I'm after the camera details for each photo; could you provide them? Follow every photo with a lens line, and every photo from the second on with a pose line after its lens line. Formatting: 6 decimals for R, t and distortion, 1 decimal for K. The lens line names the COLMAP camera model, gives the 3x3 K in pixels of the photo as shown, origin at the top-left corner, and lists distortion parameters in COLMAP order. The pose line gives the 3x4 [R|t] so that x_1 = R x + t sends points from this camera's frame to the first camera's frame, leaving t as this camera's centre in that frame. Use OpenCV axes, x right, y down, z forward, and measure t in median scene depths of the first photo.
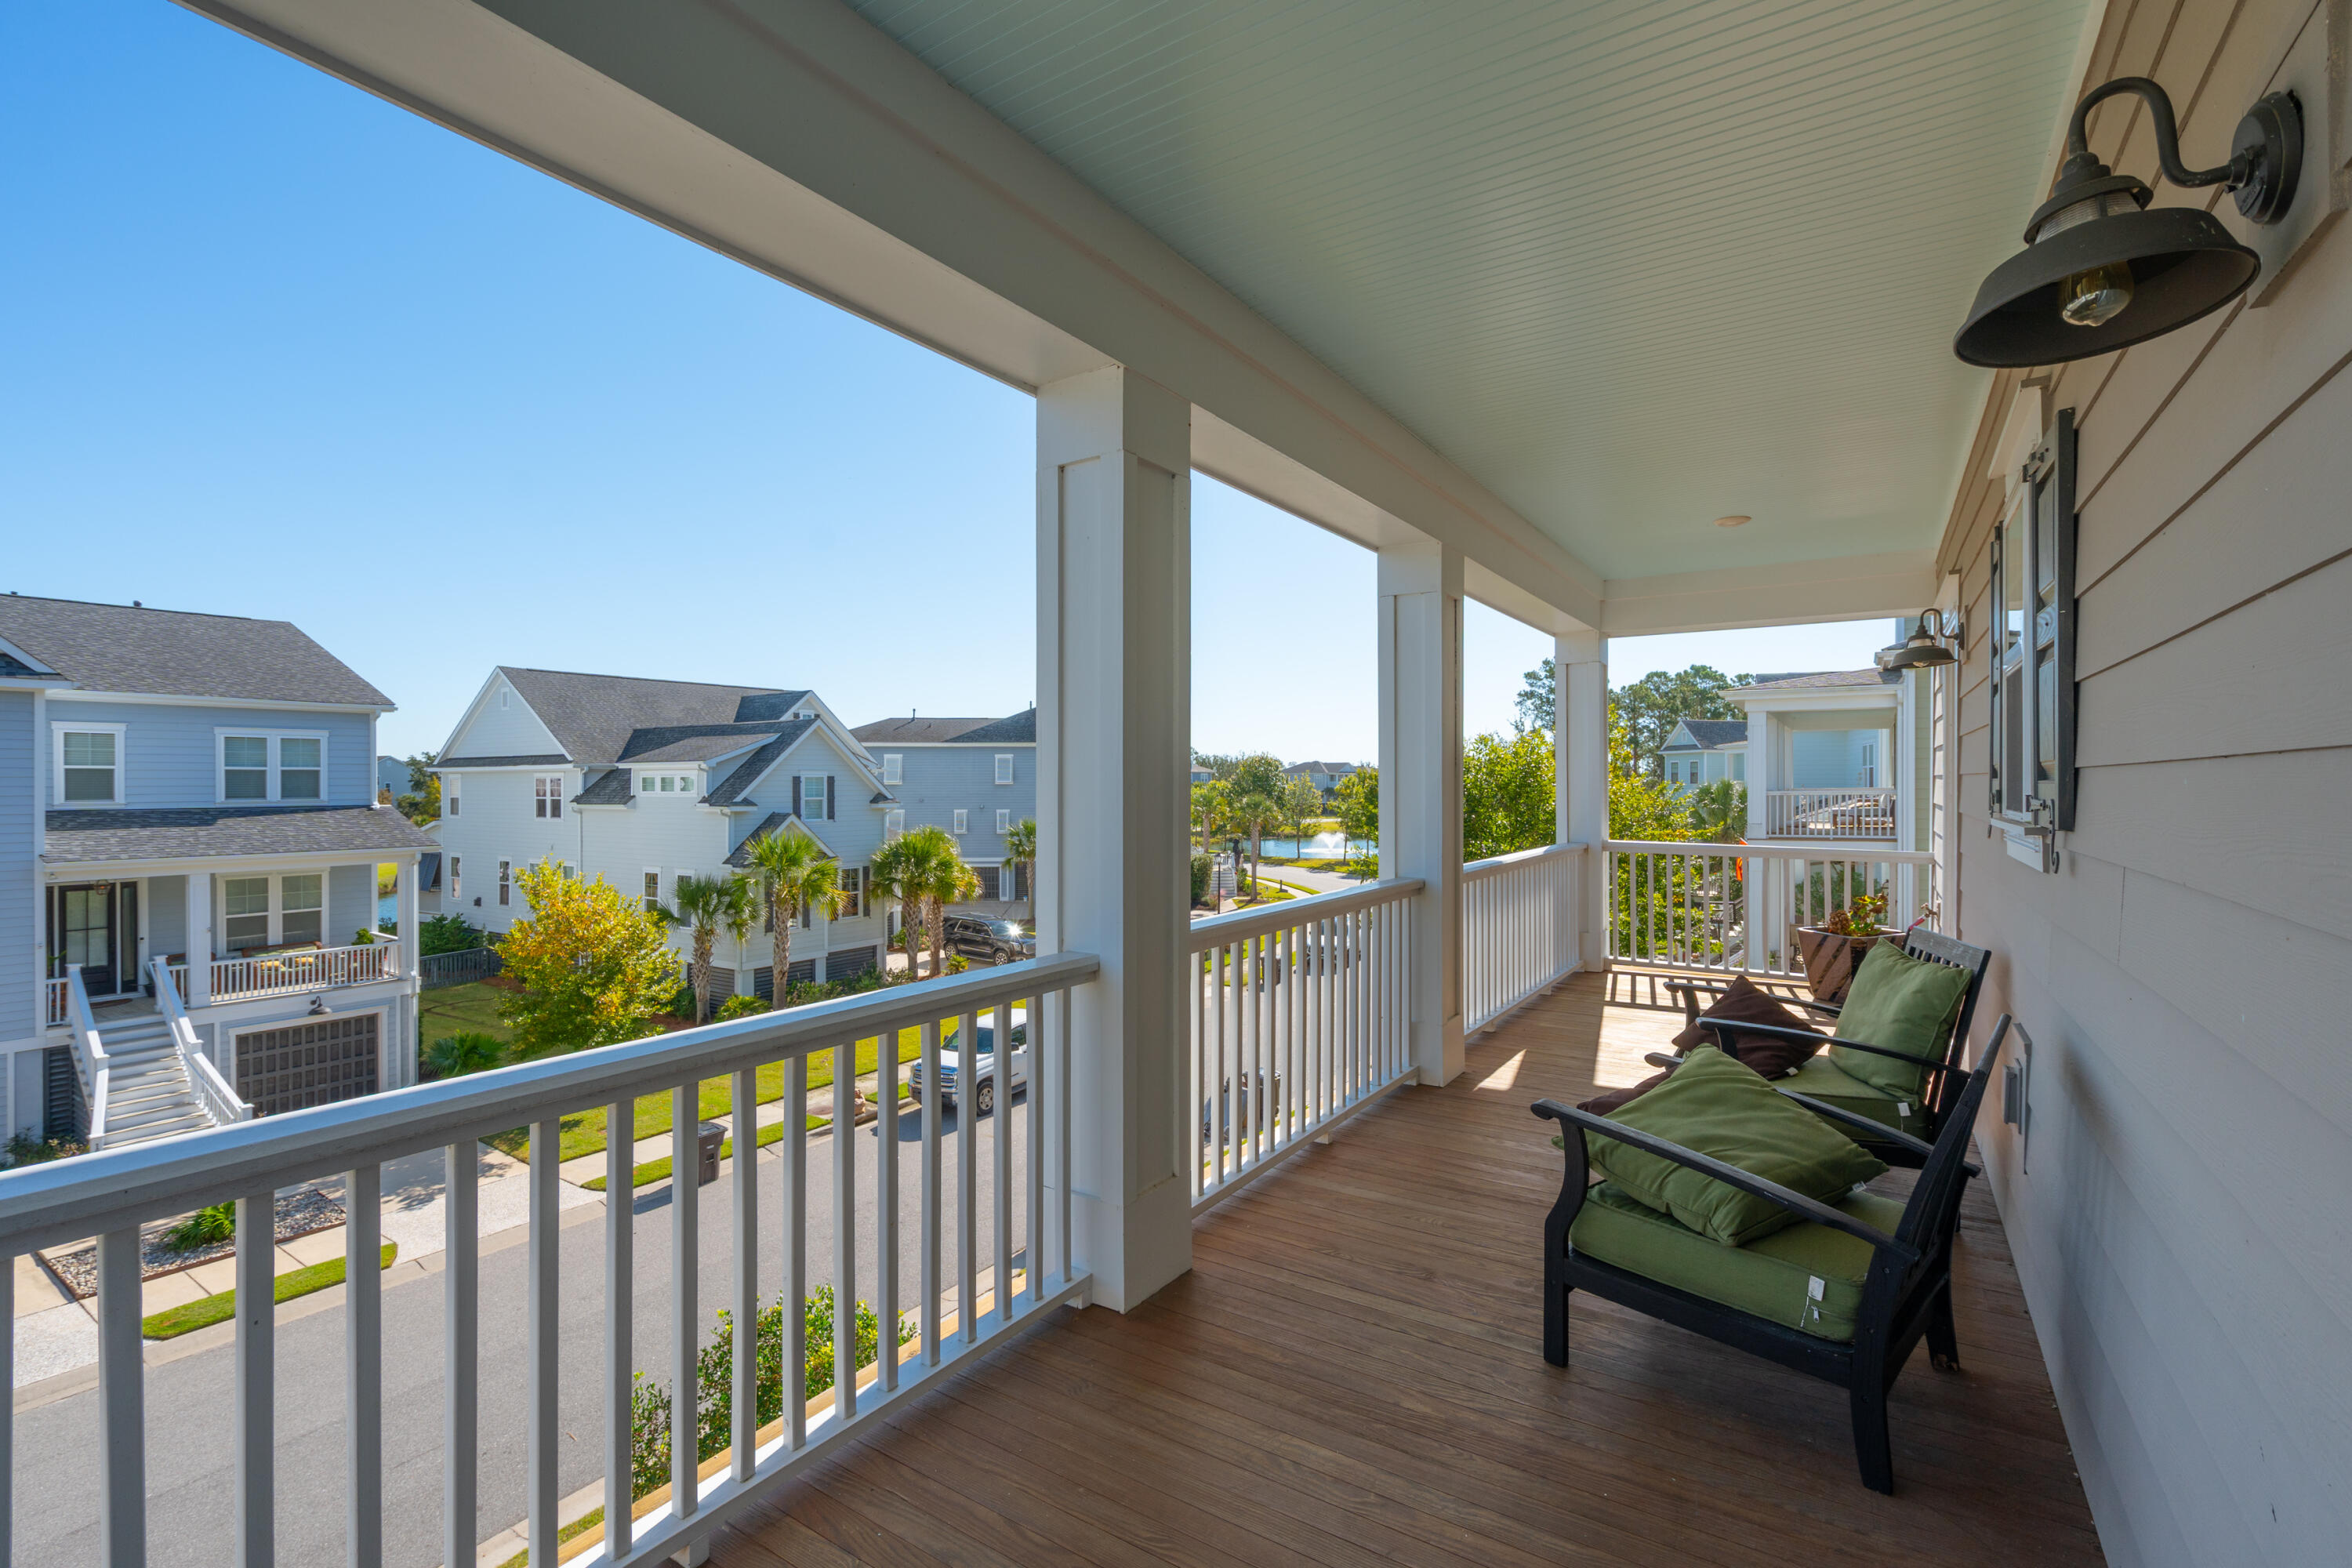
lens RADIAL K [[1071.7, 0, 1149.1], [0, 1071.7, 778.8], [0, 0, 1]] dist [-0.000510, -0.000021]
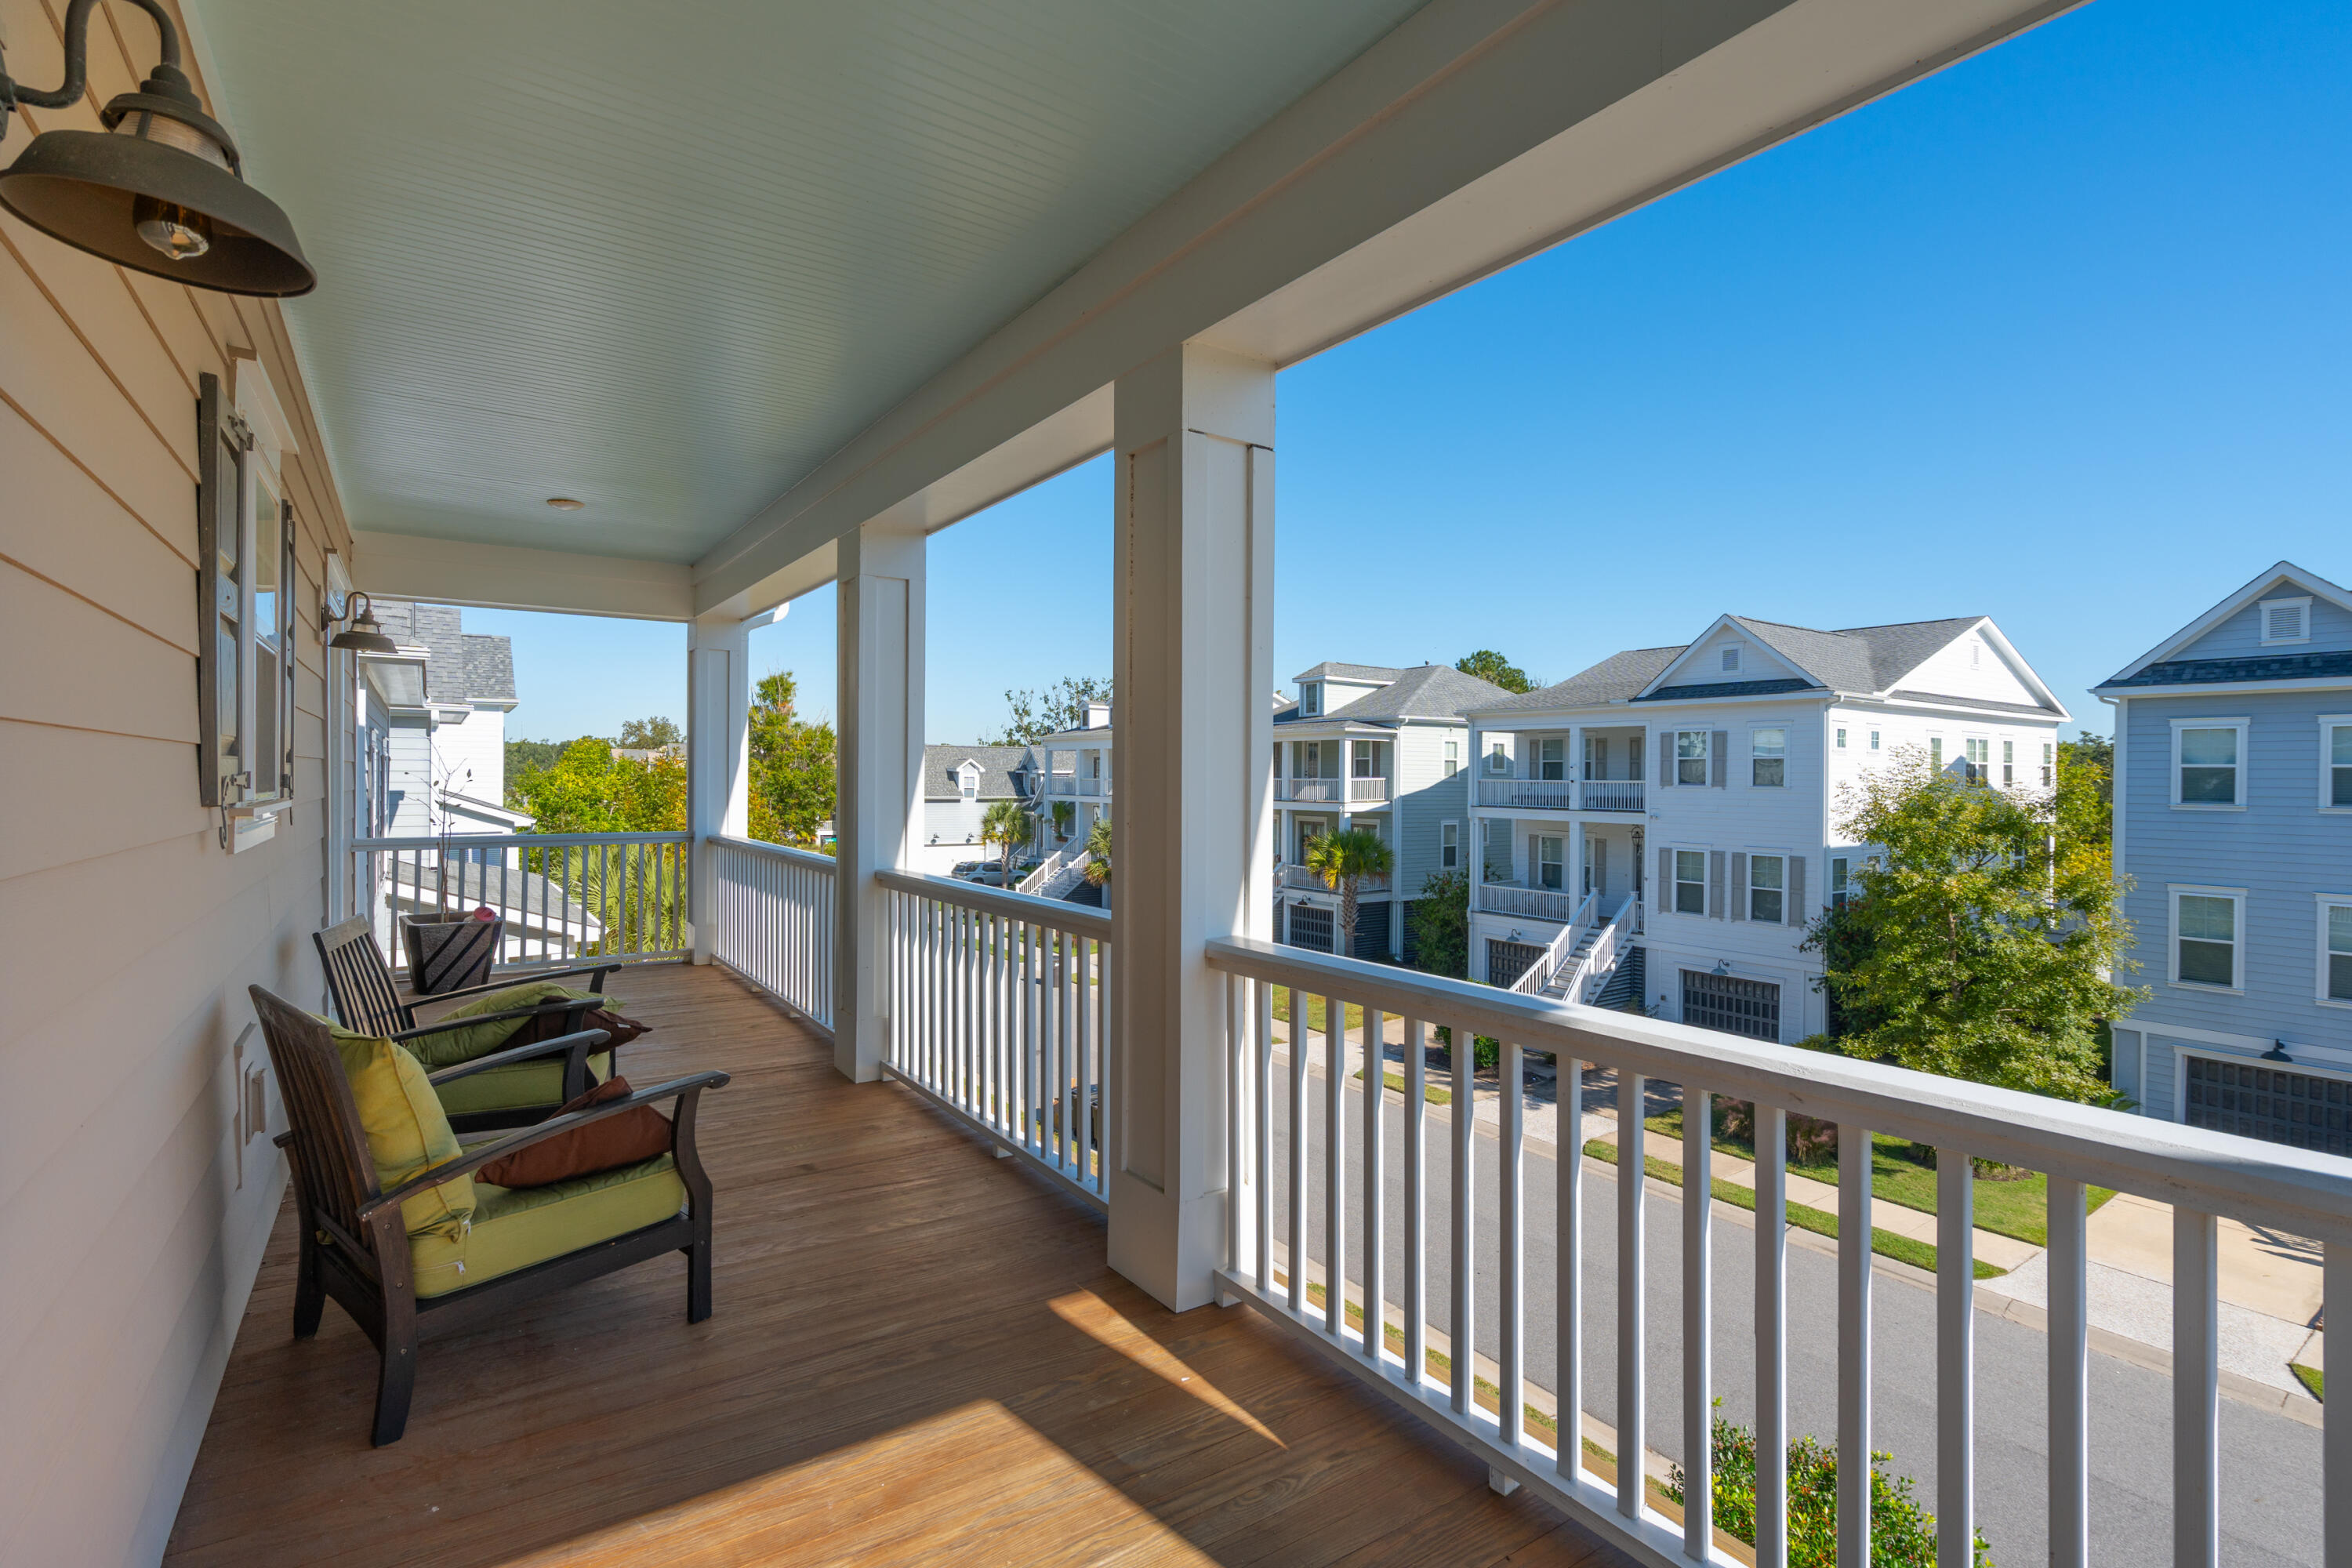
lens RADIAL K [[1071.7, 0, 1149.1], [0, 1071.7, 778.8], [0, 0, 1]] dist [-0.000510, -0.000021]
pose [[-0.377934, -0.000331, -0.925833, 0.552601], [0.000053, 1.000000, -0.000379, 0.007171], [0.925833, -0.000192, -0.377934, 0.832428]]
